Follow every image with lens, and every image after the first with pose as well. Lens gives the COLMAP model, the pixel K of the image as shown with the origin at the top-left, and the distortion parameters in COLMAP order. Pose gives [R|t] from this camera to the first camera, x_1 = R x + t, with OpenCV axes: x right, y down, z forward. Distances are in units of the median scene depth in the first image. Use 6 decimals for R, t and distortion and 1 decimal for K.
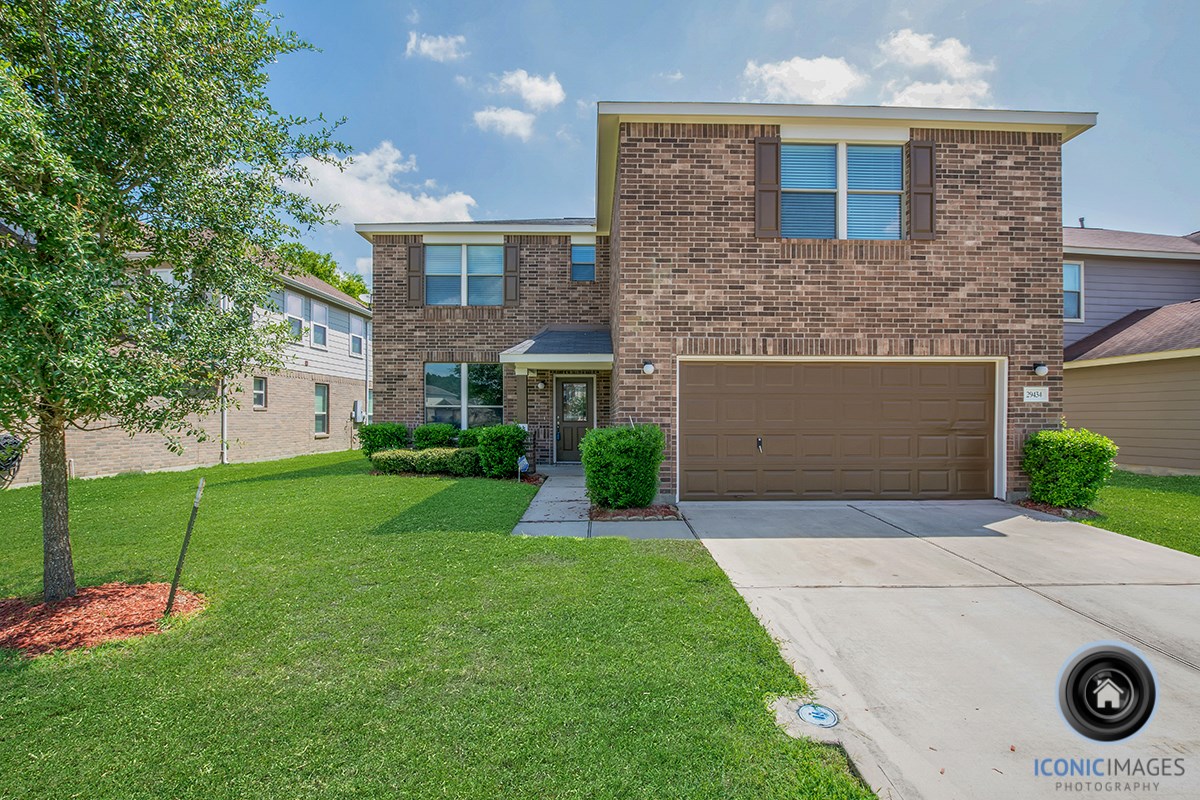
lens RADIAL K [[540.2, 0, 604.2], [0, 540.2, 401.8], [0, 0, 1]] dist [-0.026512, 0.001203]
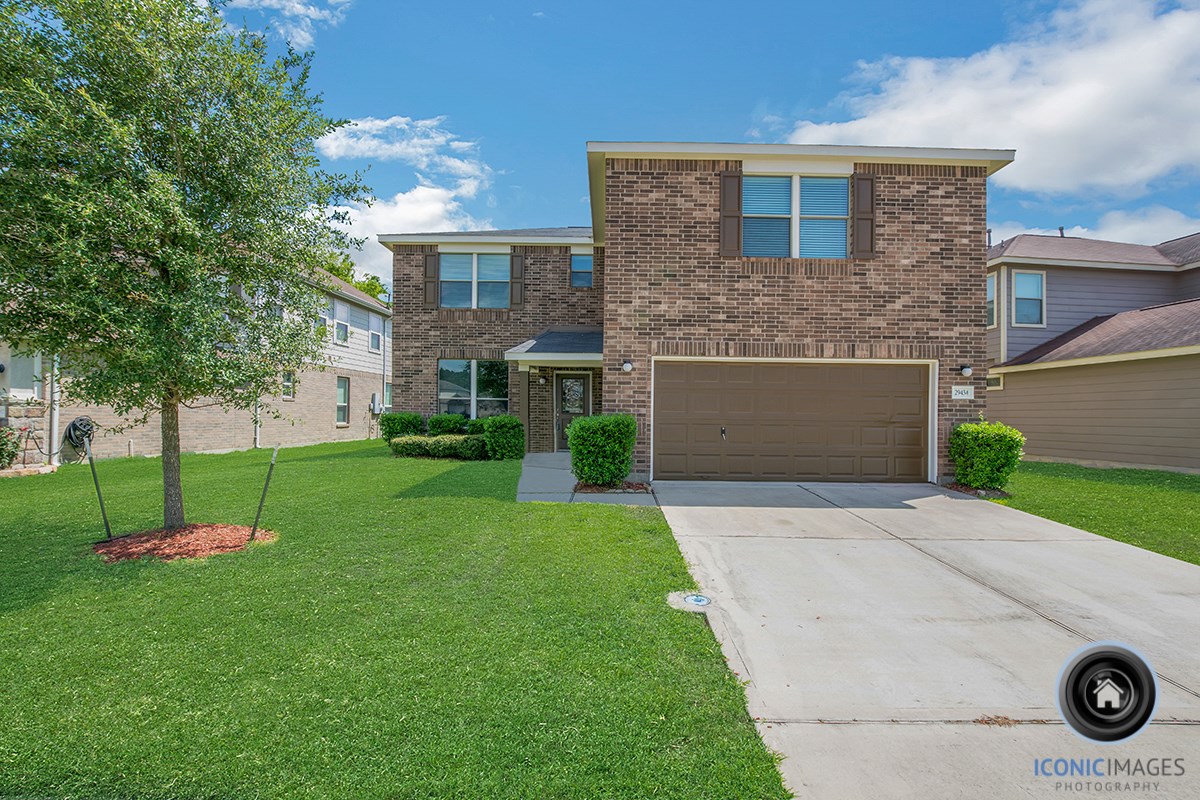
lens RADIAL K [[506.5, 0, 597.0], [0, 506.5, 392.8], [0, 0, 1]] dist [-0.021858, 0.000415]
pose [[0.999803, 0.010964, -0.016543, 0.034082], [-0.011103, 0.999904, -0.008348, 0.005131], [0.016450, 0.008531, 0.999828, -0.105118]]
